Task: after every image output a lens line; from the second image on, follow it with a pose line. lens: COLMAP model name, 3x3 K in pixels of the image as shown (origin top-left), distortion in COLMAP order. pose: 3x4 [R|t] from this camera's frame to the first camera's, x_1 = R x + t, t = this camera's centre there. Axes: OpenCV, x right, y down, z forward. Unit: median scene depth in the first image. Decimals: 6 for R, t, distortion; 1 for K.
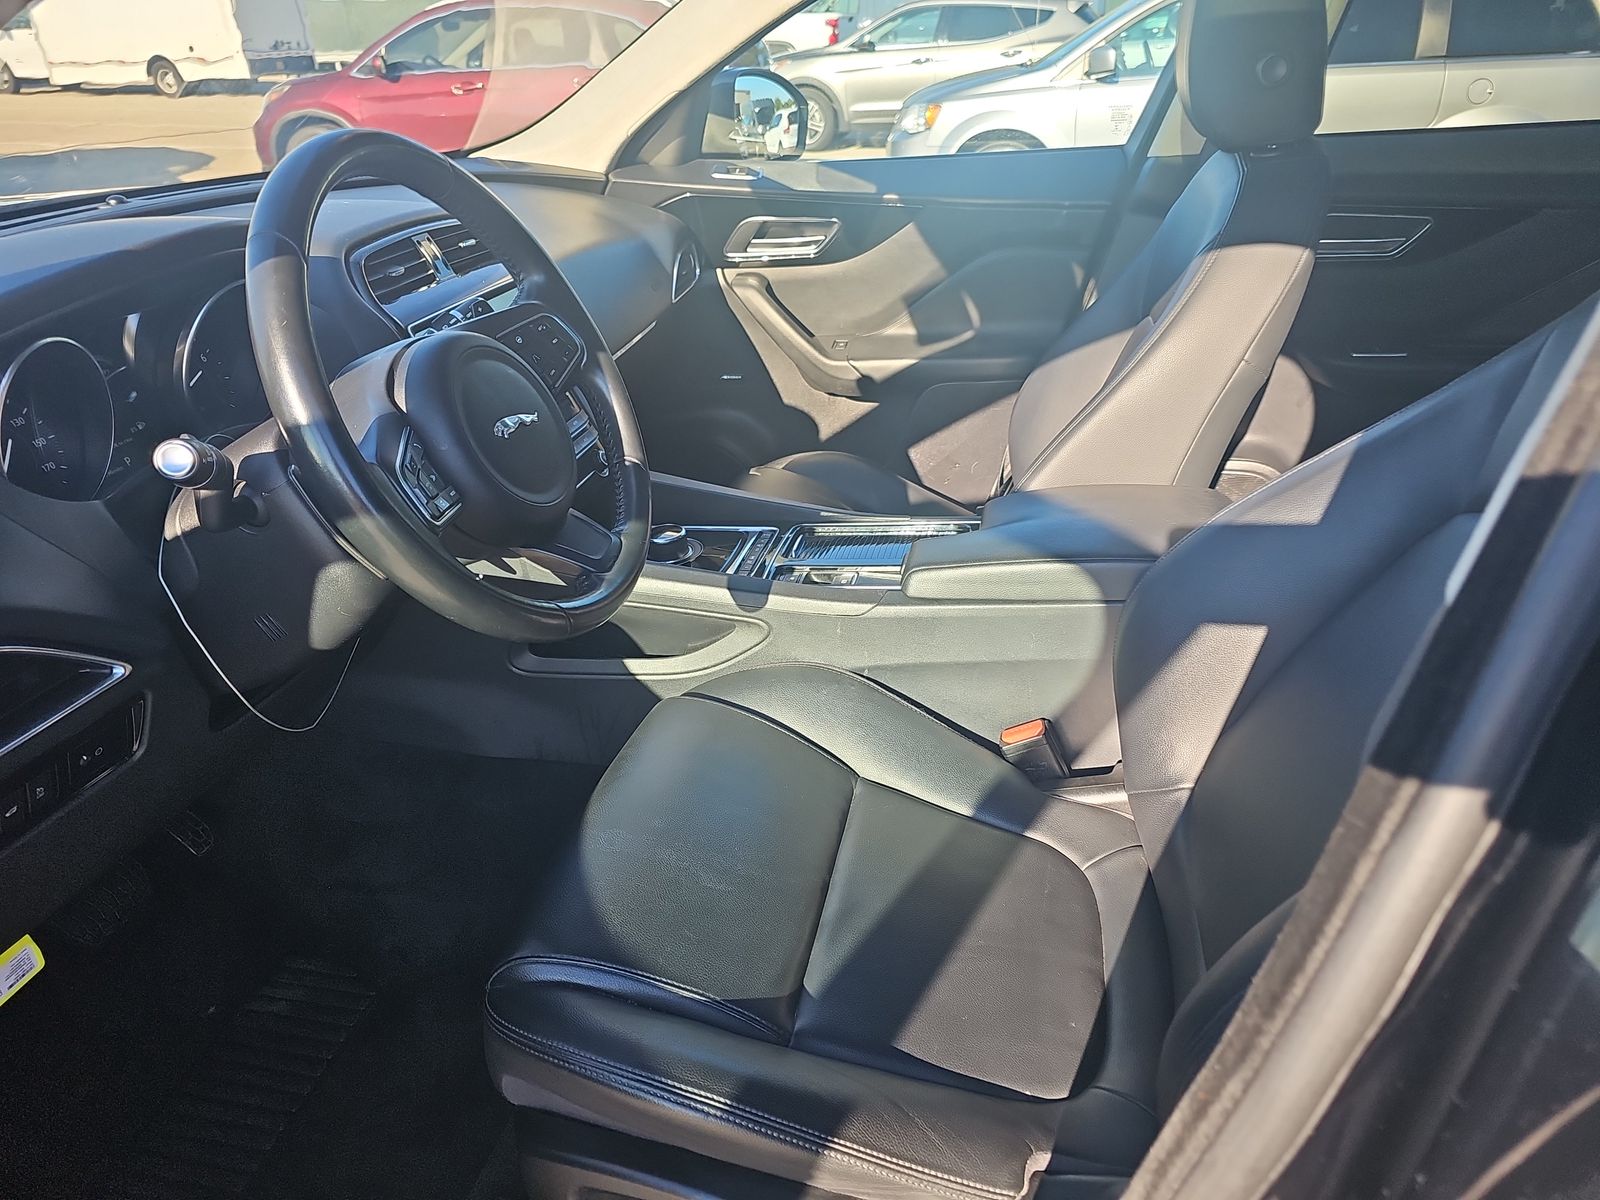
lens RADIAL K [[1104.3, 0, 793.7], [0, 1104.3, 626.9], [0, 0, 1]] dist [-0.023422, 0.002013]
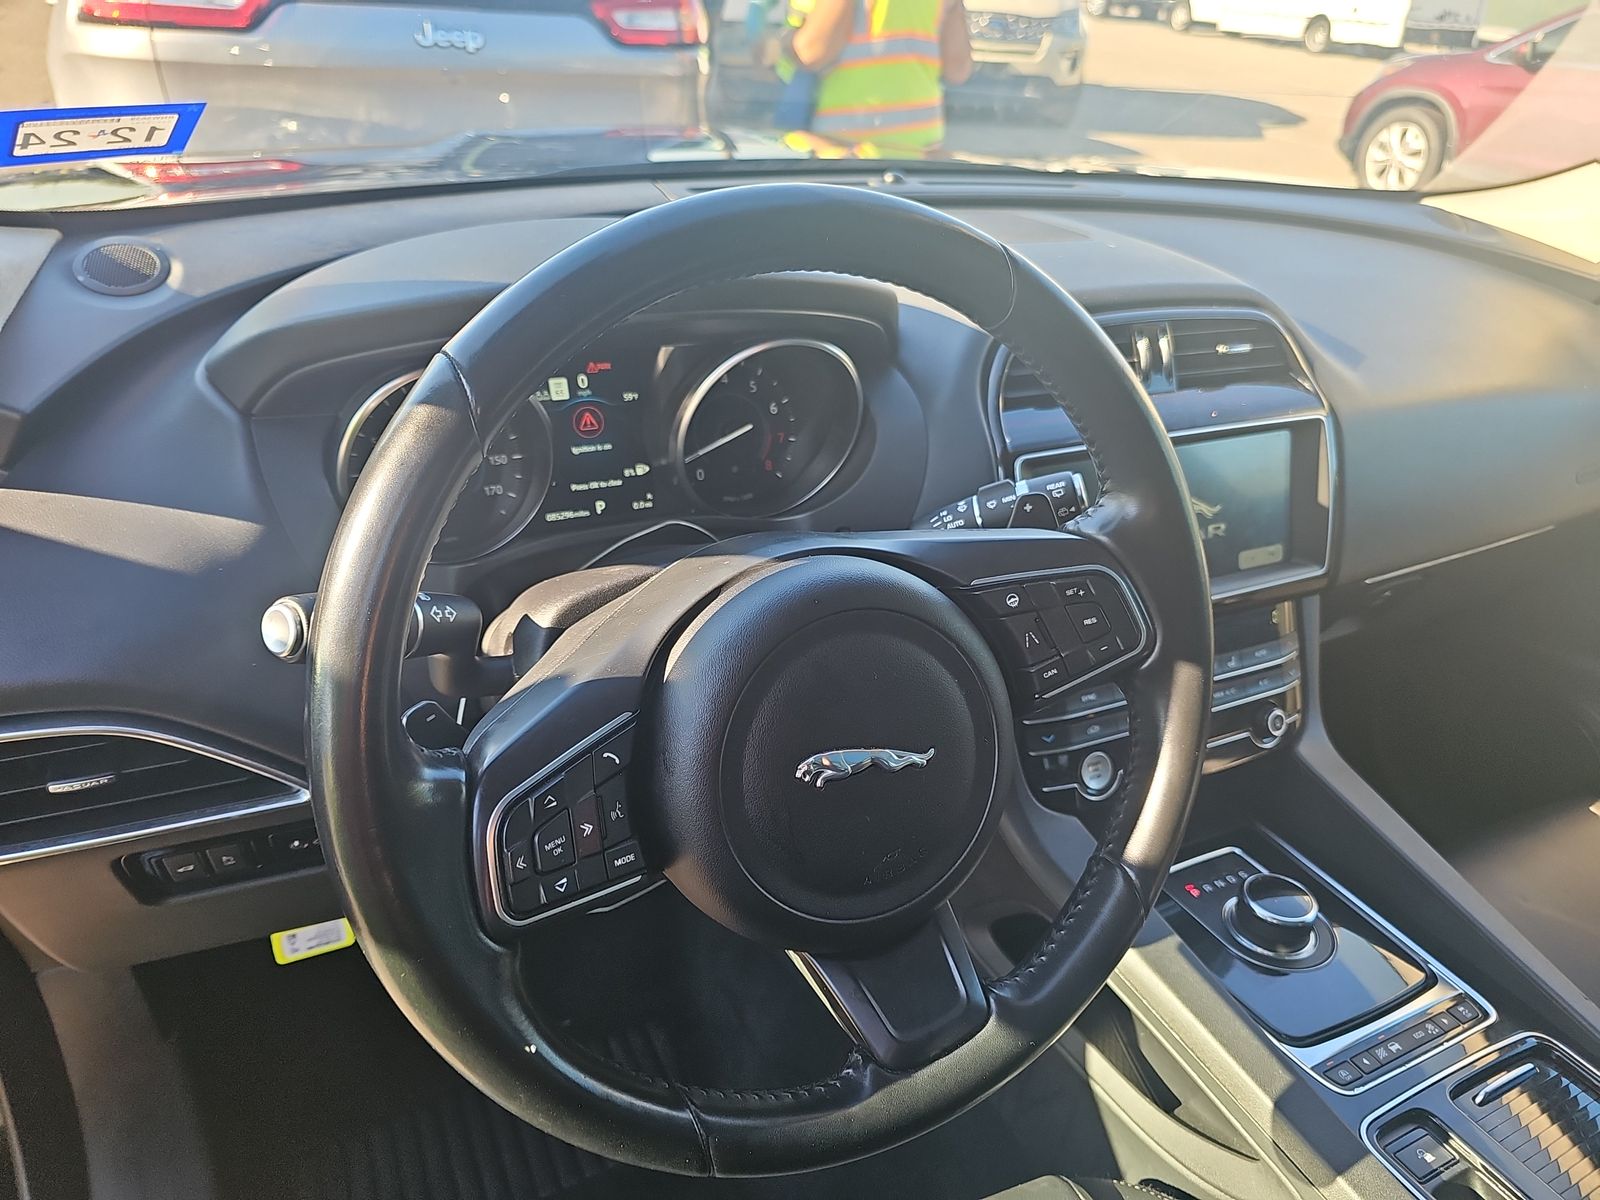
lens RADIAL K [[1055.7, 0, 800.0], [0, 1055.7, 600.0], [0, 0, 1]] dist [0.042832, -0.036144]
pose [[0.624464, 0.455913, -0.634183, 0.007749], [-0.445532, 0.874827, 0.190208, -0.133673], [0.641519, 0.163771, 0.749422, 0.228925]]
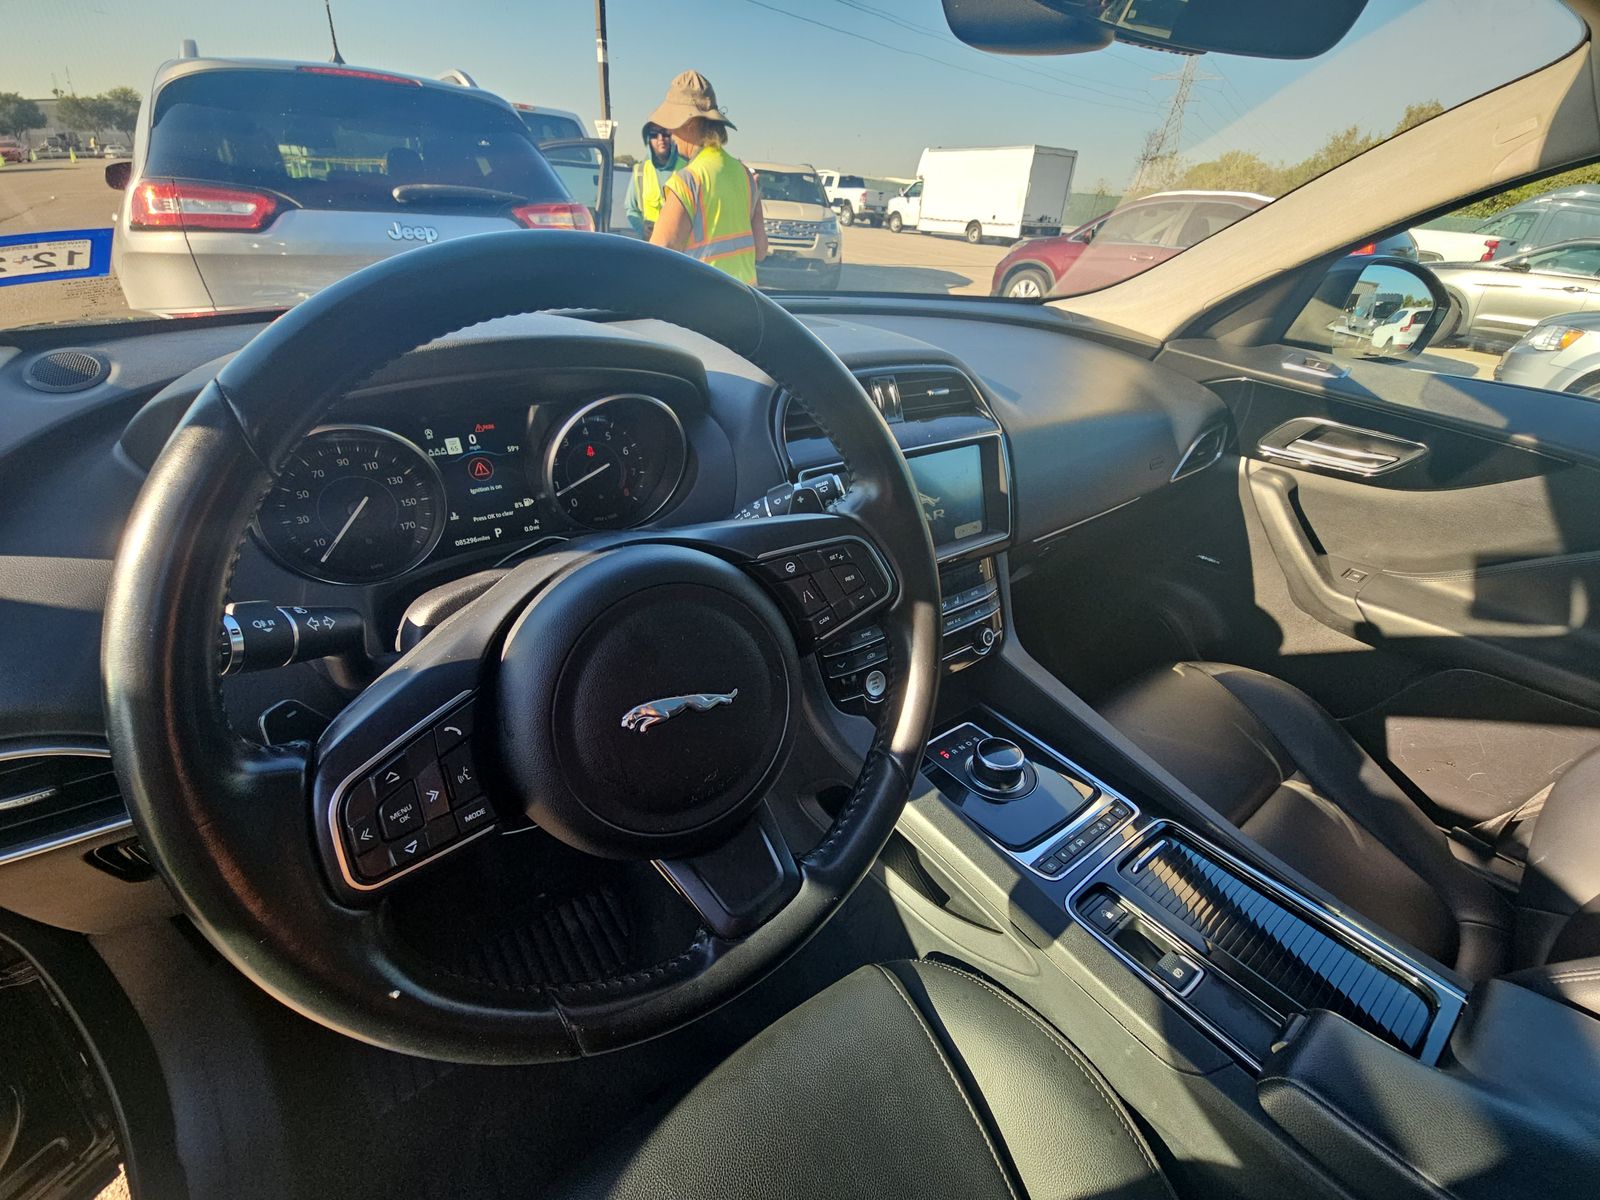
lens RADIAL K [[645.1, 0, 787.7], [0, 645.1, 601.6], [0, 0, 1]] dist [0.021321, -0.014561]
pose [[0.742105, 0.399802, -0.537995, -0.006709], [-0.379155, 0.912270, 0.154935, -0.129927], [0.552740, 0.089006, 0.828587, 0.278079]]
